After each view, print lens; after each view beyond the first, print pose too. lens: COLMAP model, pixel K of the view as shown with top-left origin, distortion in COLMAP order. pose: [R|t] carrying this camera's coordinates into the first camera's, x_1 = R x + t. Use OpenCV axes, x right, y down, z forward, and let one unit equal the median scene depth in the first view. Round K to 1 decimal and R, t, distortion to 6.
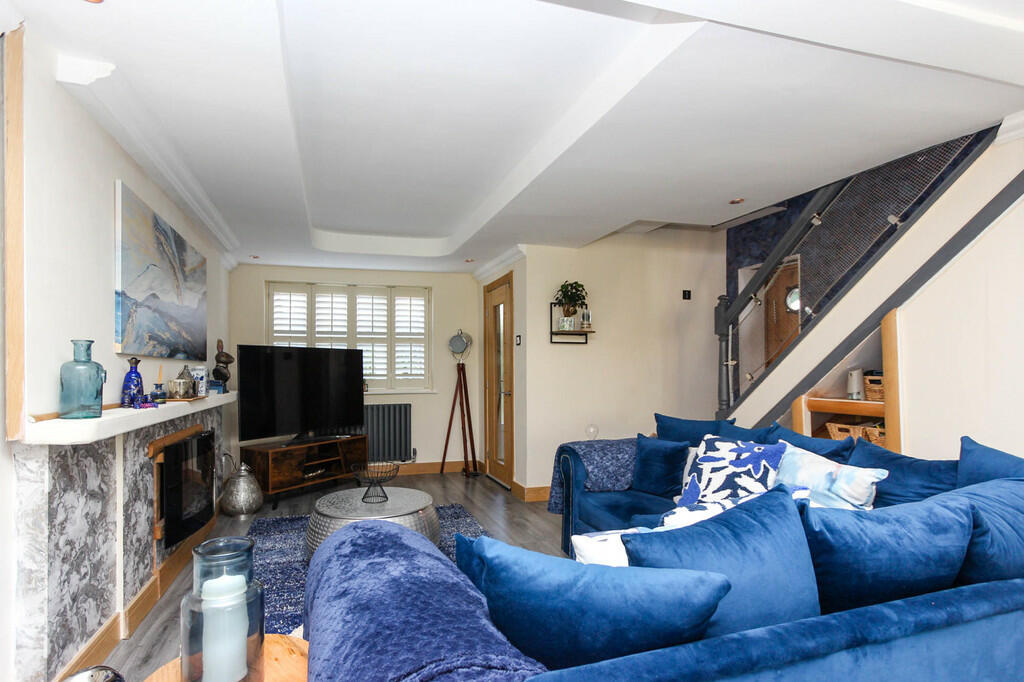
lens RADIAL K [[482.3, 0, 508.2], [0, 482.3, 369.8], [0, 0, 1]] dist [0.000458, 0.000068]
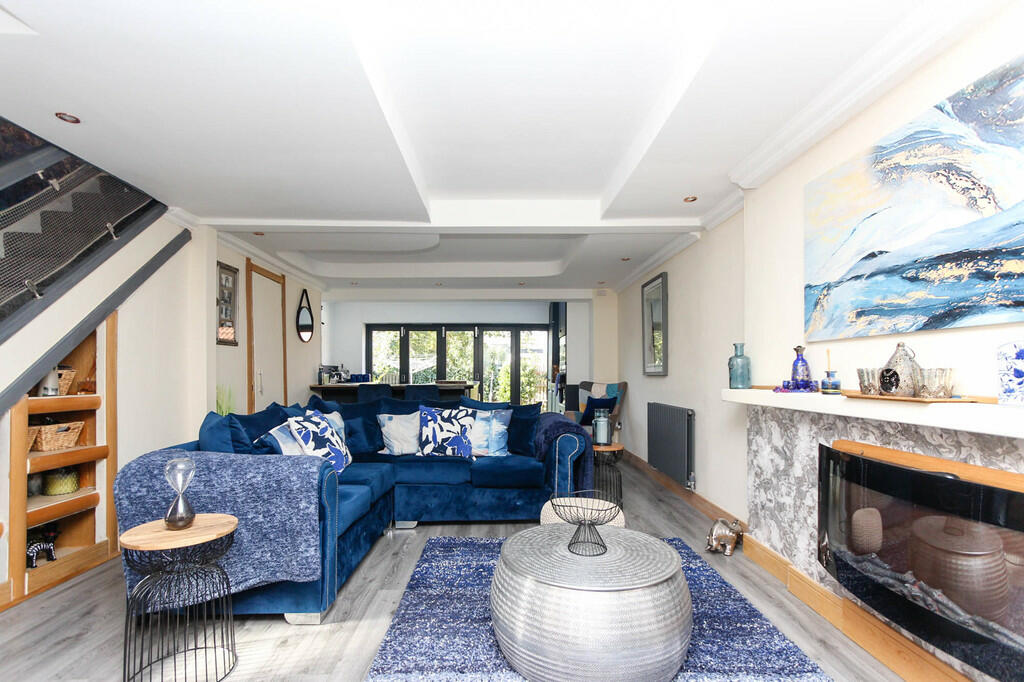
lens RADIAL K [[482.3, 0, 508.2], [0, 482.3, 369.8], [0, 0, 1]] dist [0.000458, 0.000068]
pose [[-0.946375, 0.009968, 0.322917, -0.505017], [0.007537, 0.999933, -0.008780, 0.032018], [-0.322983, -0.005875, -0.946386, 2.205837]]
